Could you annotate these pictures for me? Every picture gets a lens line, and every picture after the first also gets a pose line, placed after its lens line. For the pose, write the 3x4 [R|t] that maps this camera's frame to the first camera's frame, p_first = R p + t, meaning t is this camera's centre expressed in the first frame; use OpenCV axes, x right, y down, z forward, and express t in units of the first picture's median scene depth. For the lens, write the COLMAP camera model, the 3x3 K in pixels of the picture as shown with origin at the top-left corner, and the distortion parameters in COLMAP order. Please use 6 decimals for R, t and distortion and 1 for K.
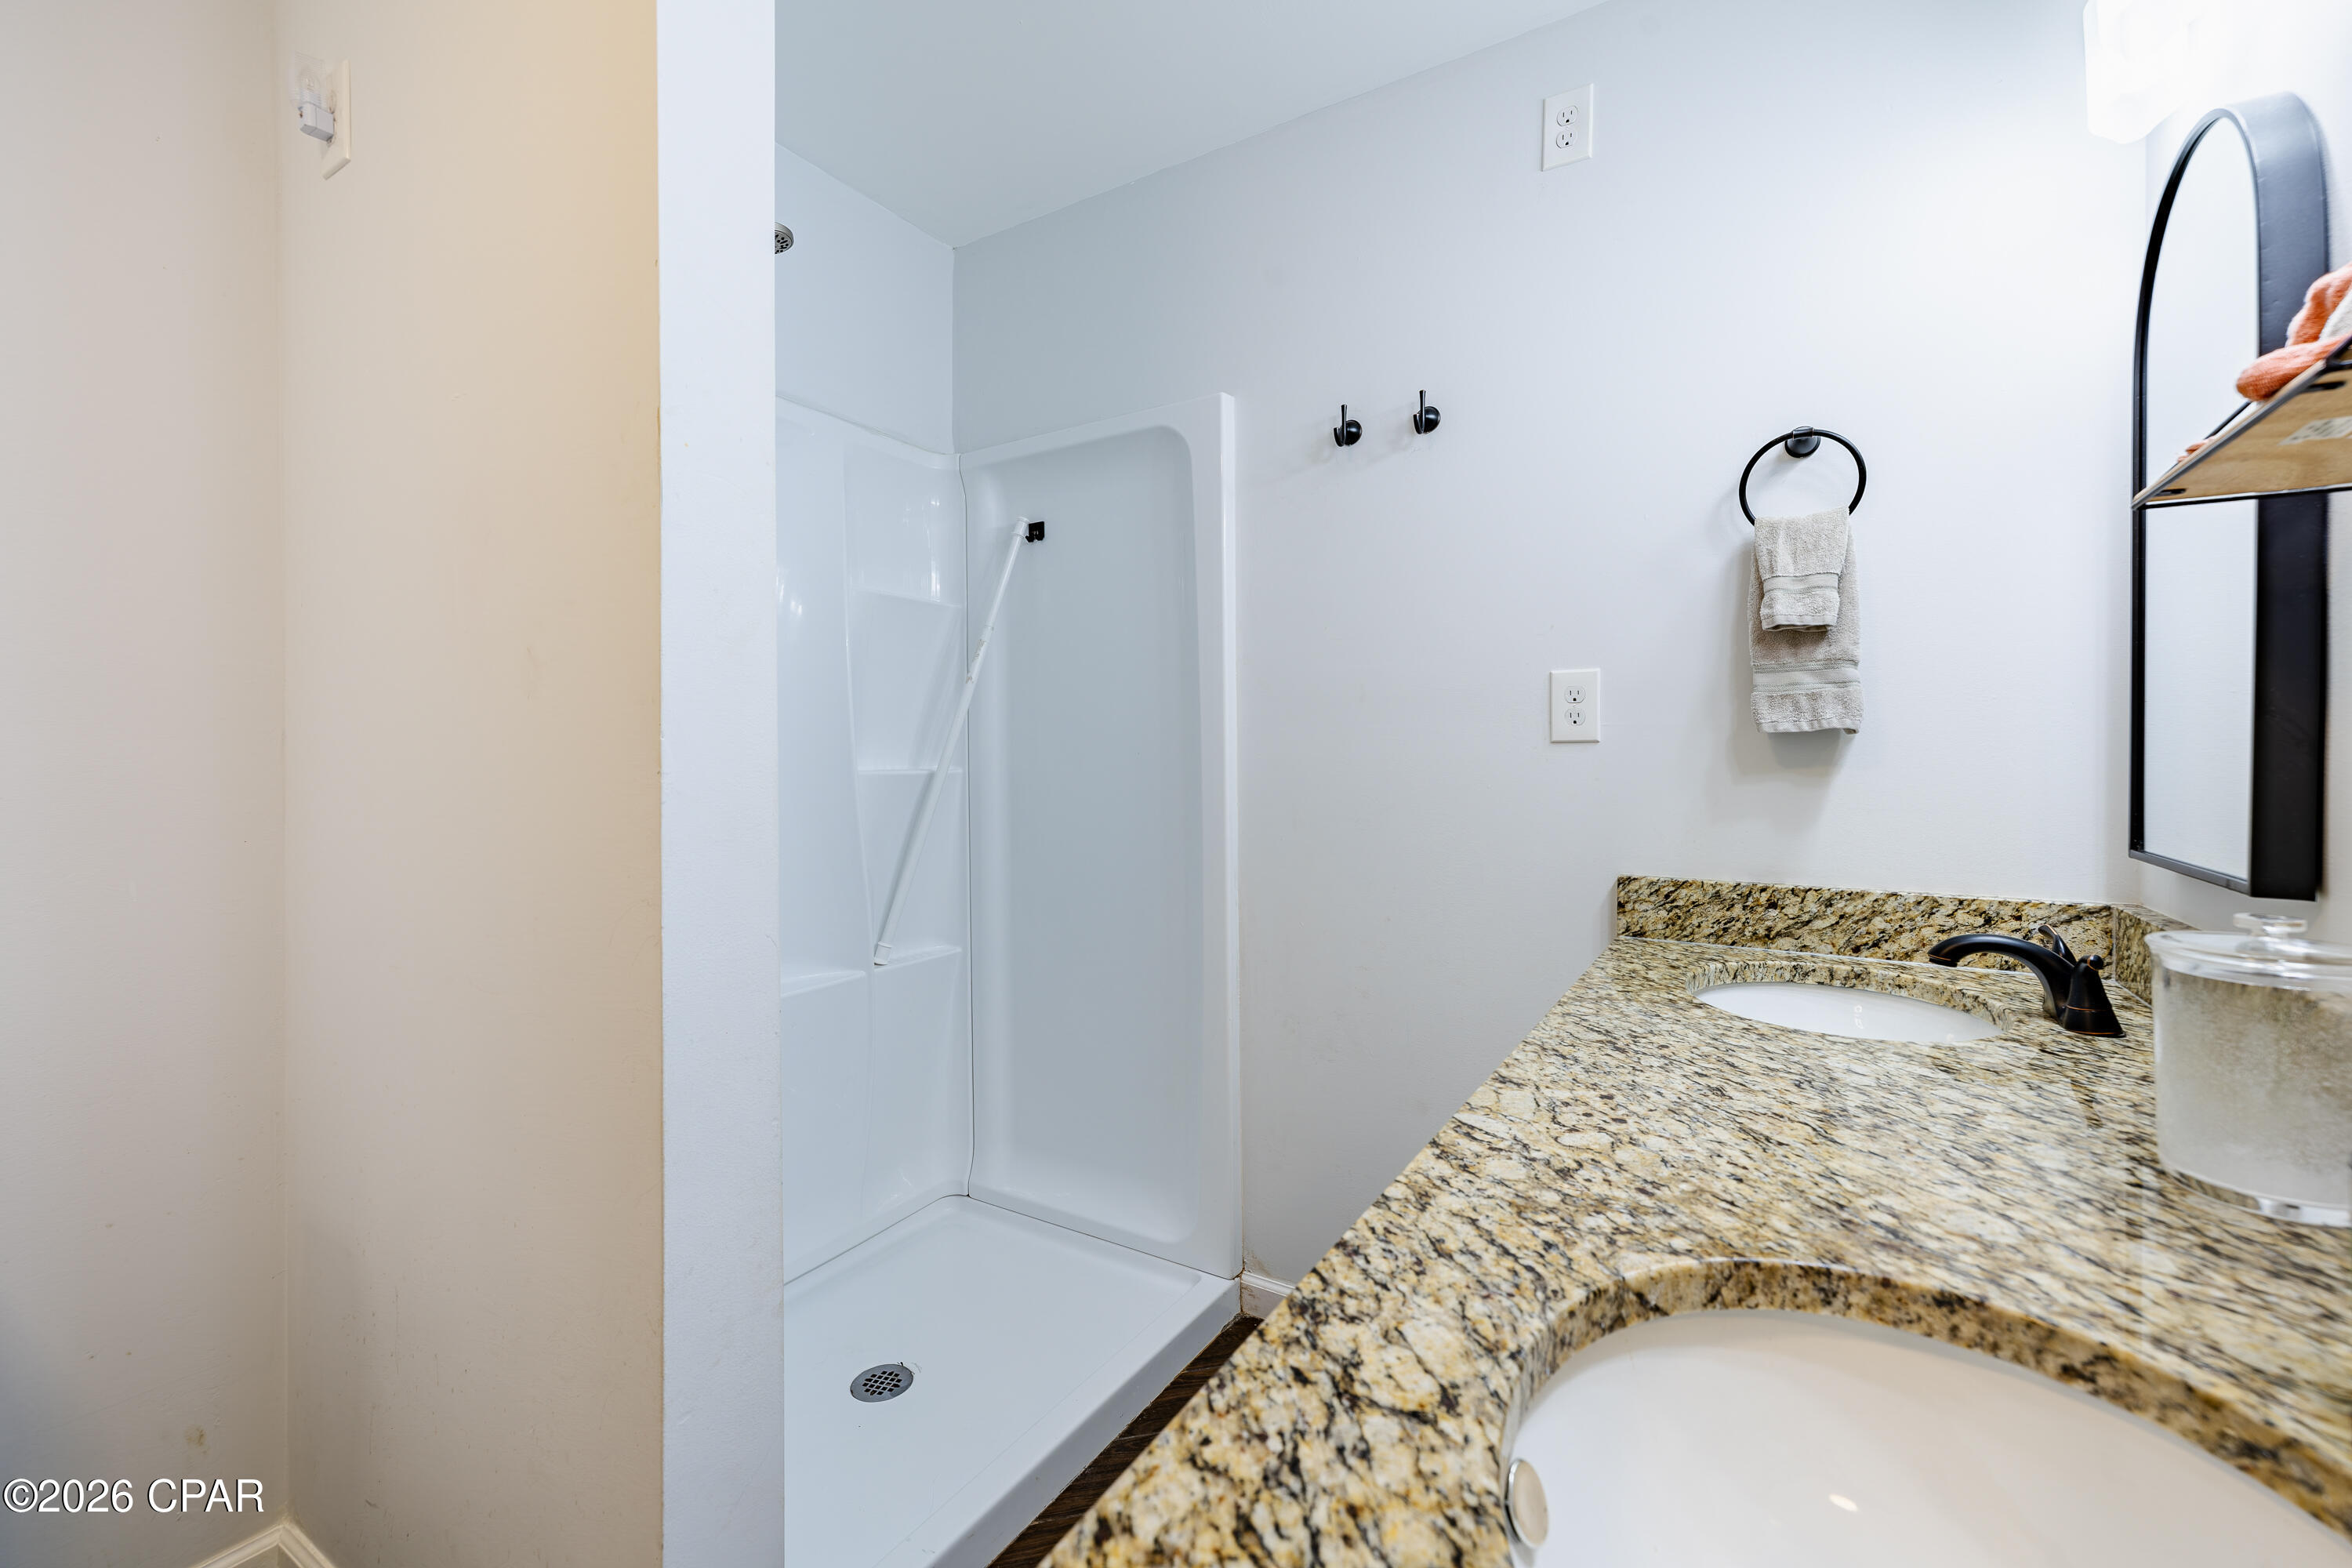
lens RADIAL K [[988.1, 0, 1189.0], [0, 988.1, 766.4], [0, 0, 1]] dist [0.003542, 0.000518]
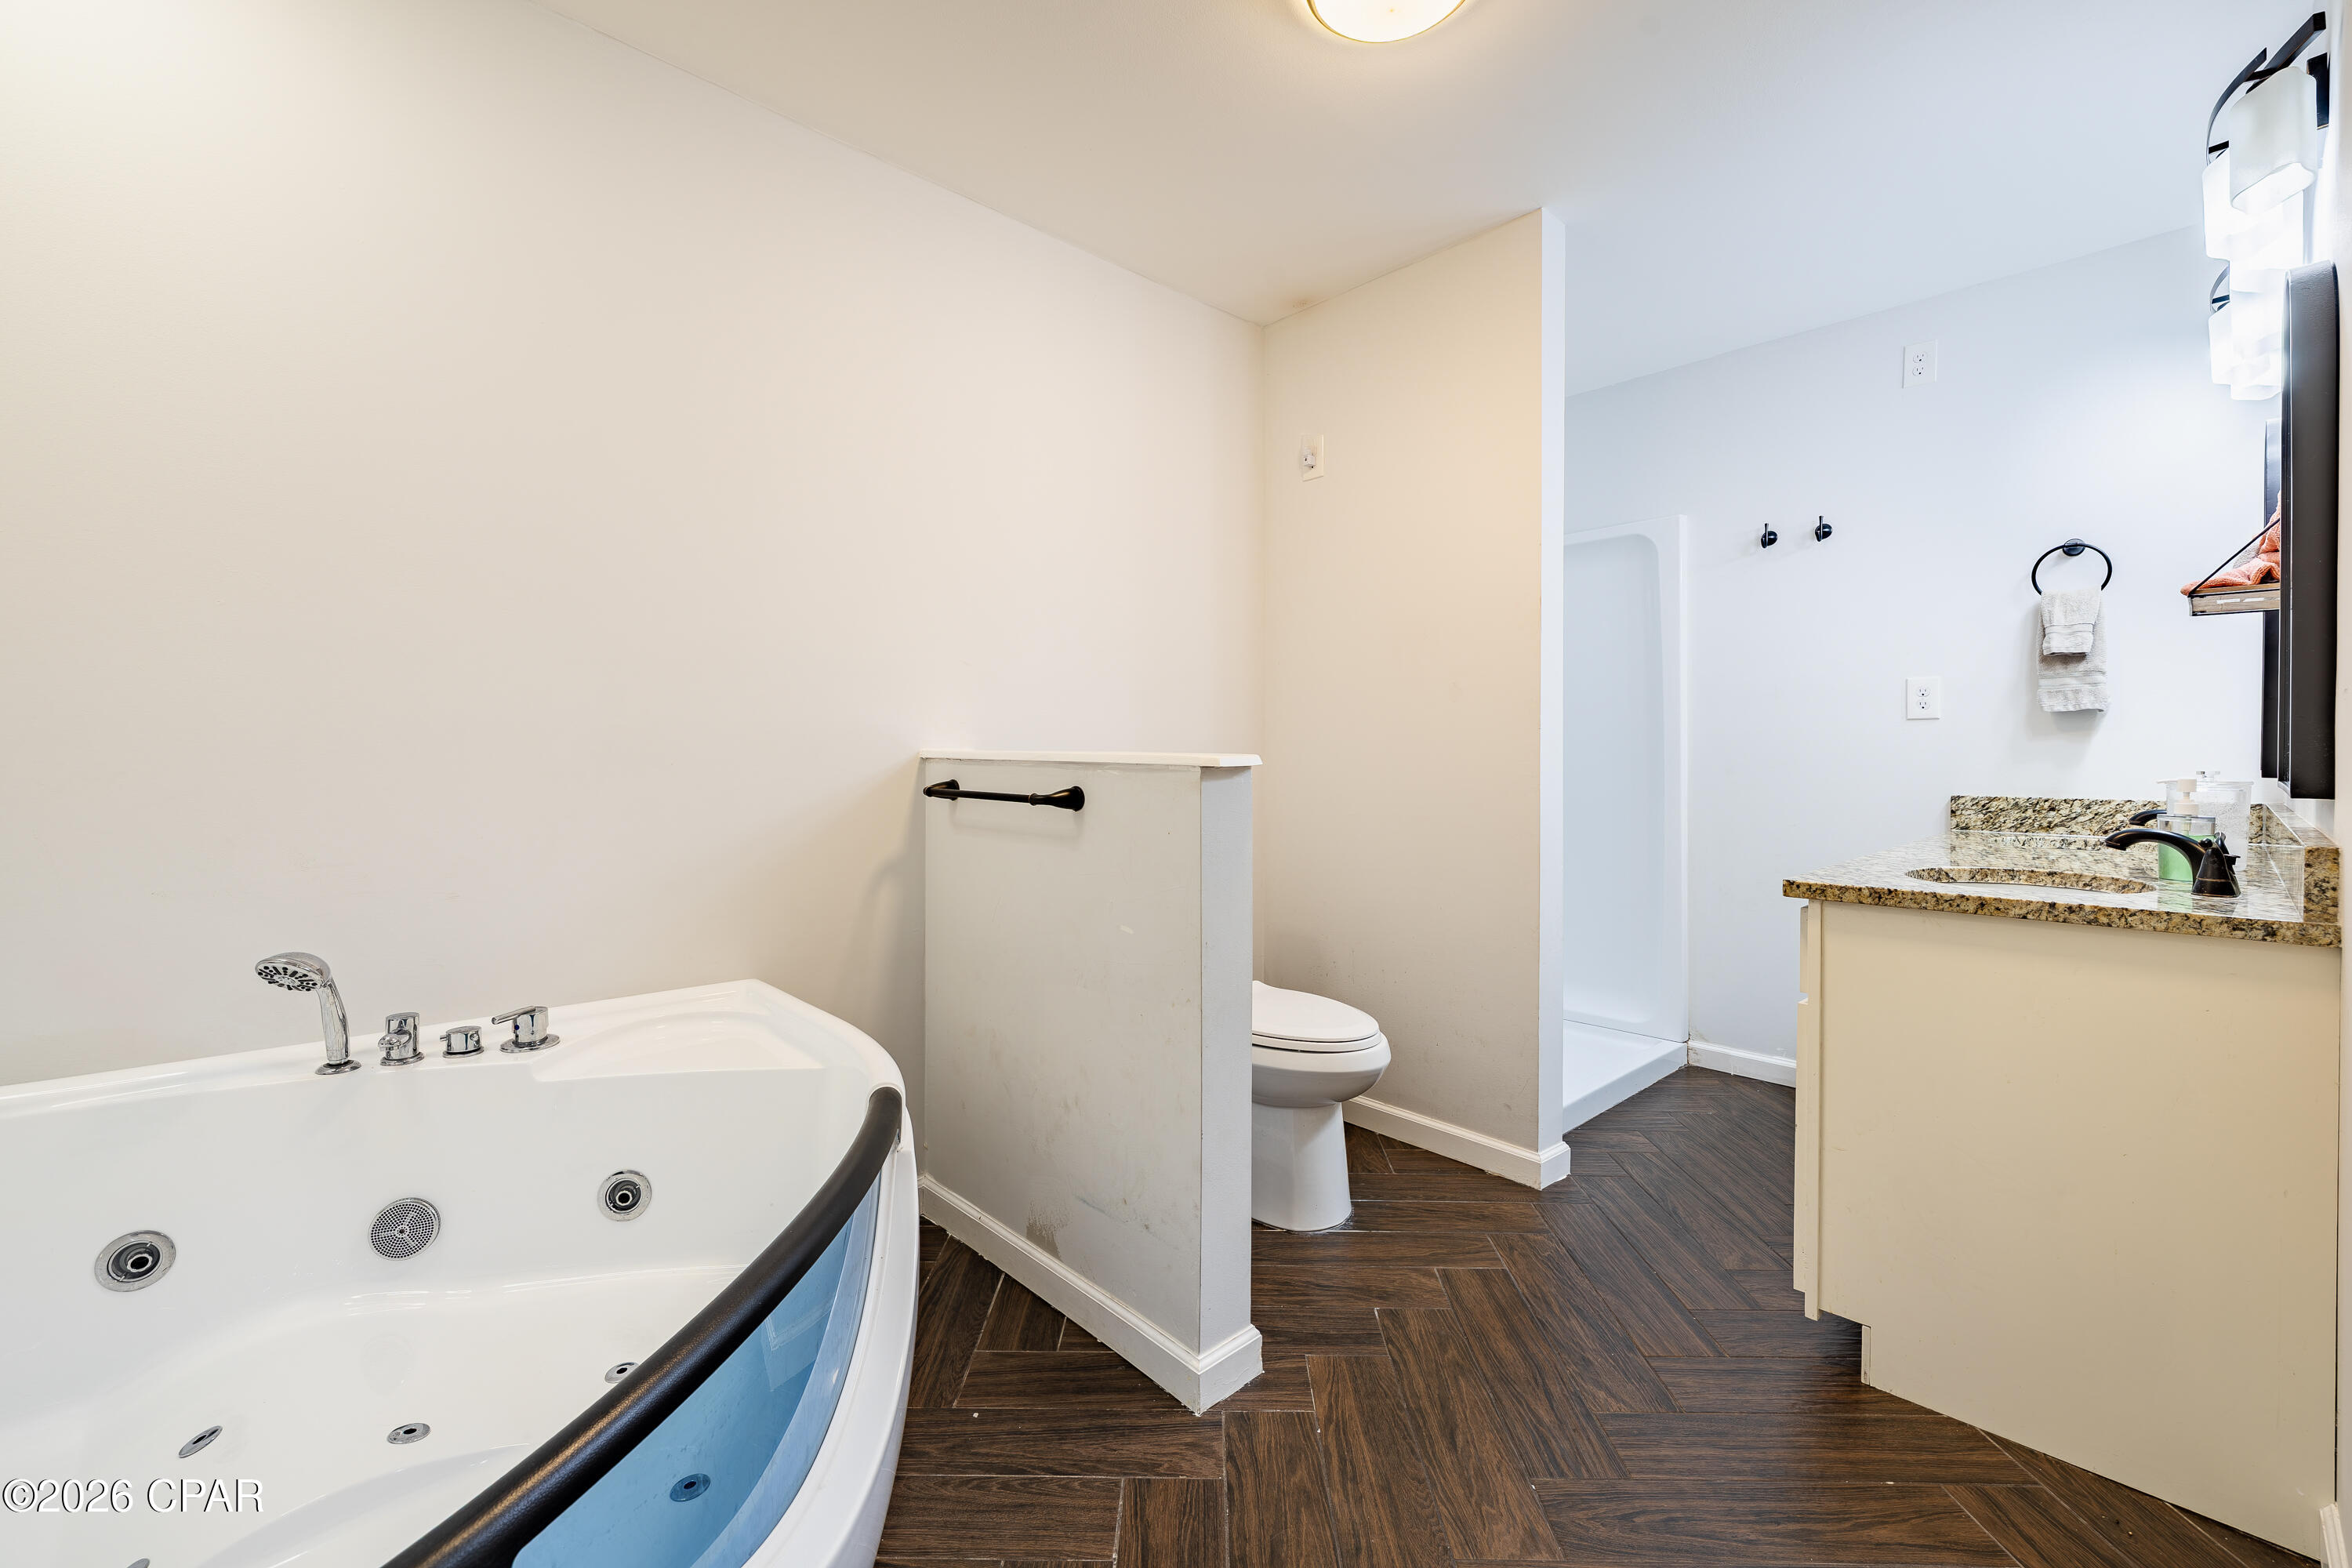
lens RADIAL K [[988.1, 0, 1189.0], [0, 988.1, 766.4], [0, 0, 1]] dist [0.003542, 0.000518]
pose [[0.966176, 0.002384, -0.257872, -0.470159], [-0.000334, 0.999968, 0.007993, 0.052422], [0.257882, -0.007637, 0.966146, -1.171819]]
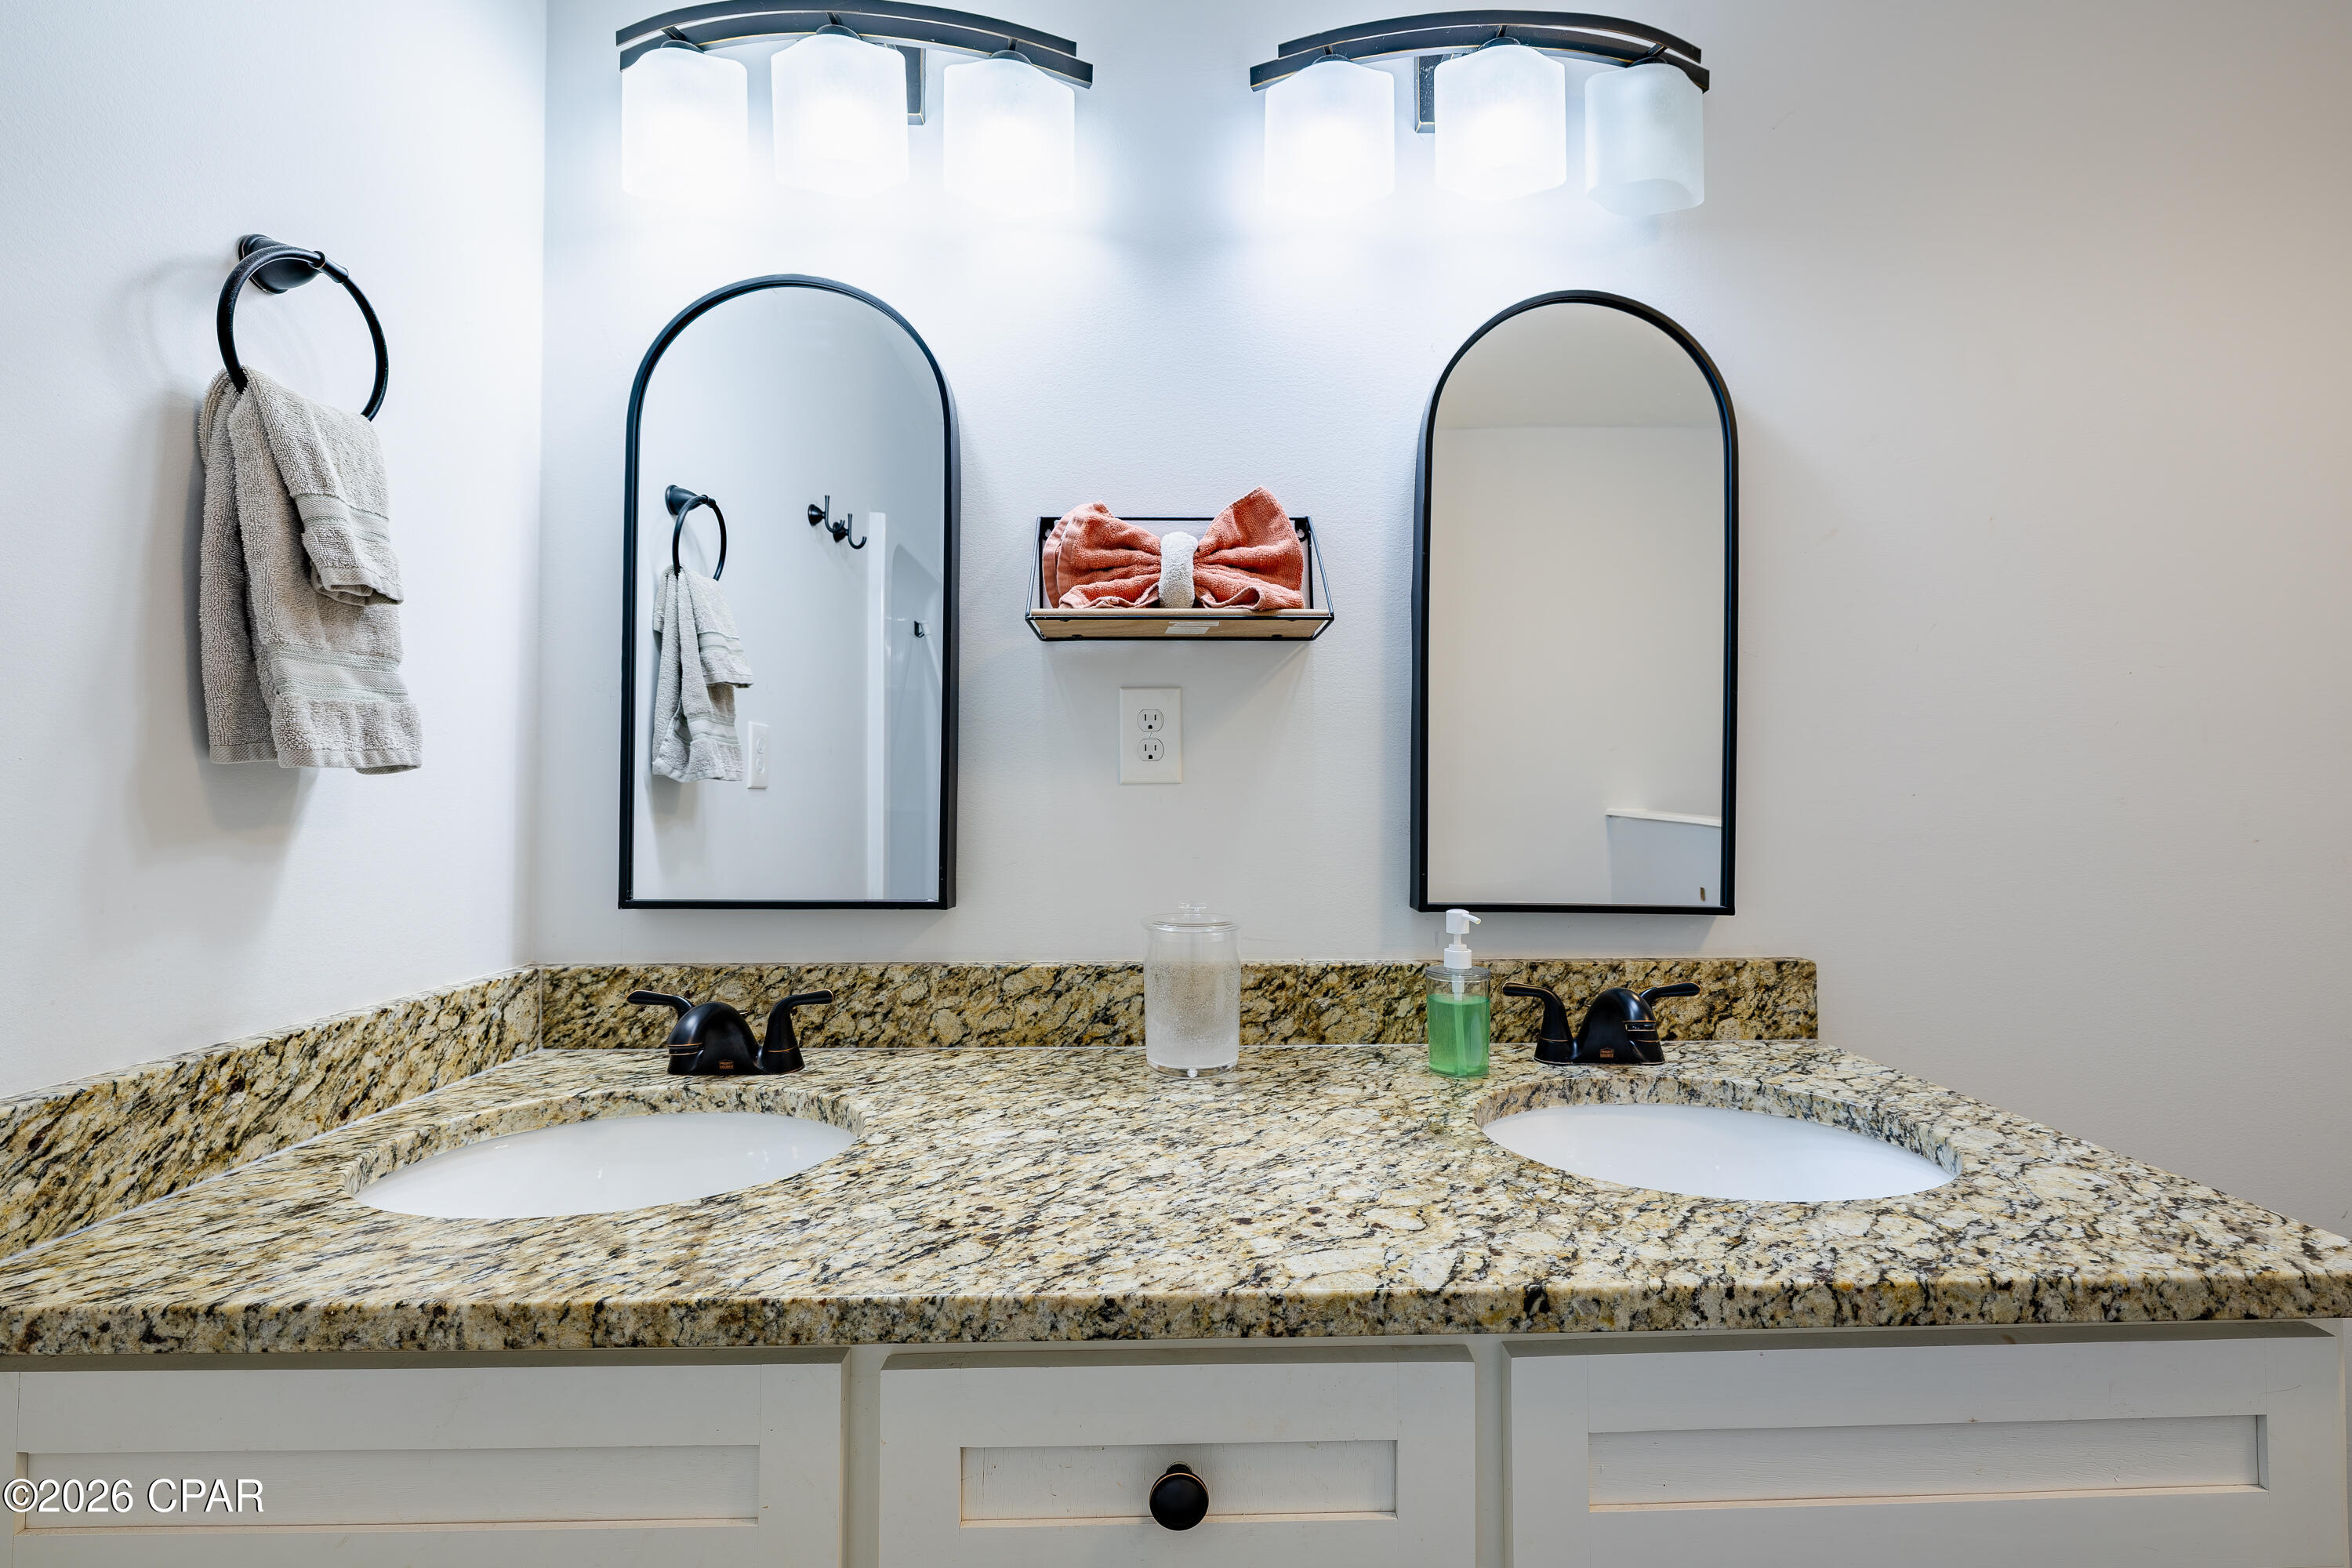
lens RADIAL K [[988.1, 0, 1189.0], [0, 988.1, 766.4], [0, 0, 1]] dist [0.003542, 0.000518]
pose [[-0.541804, 0.027238, 0.840064, -0.160277], [0.005766, 0.999572, -0.028691, -0.015990], [-0.840485, -0.010701, -0.541729, 0.901740]]
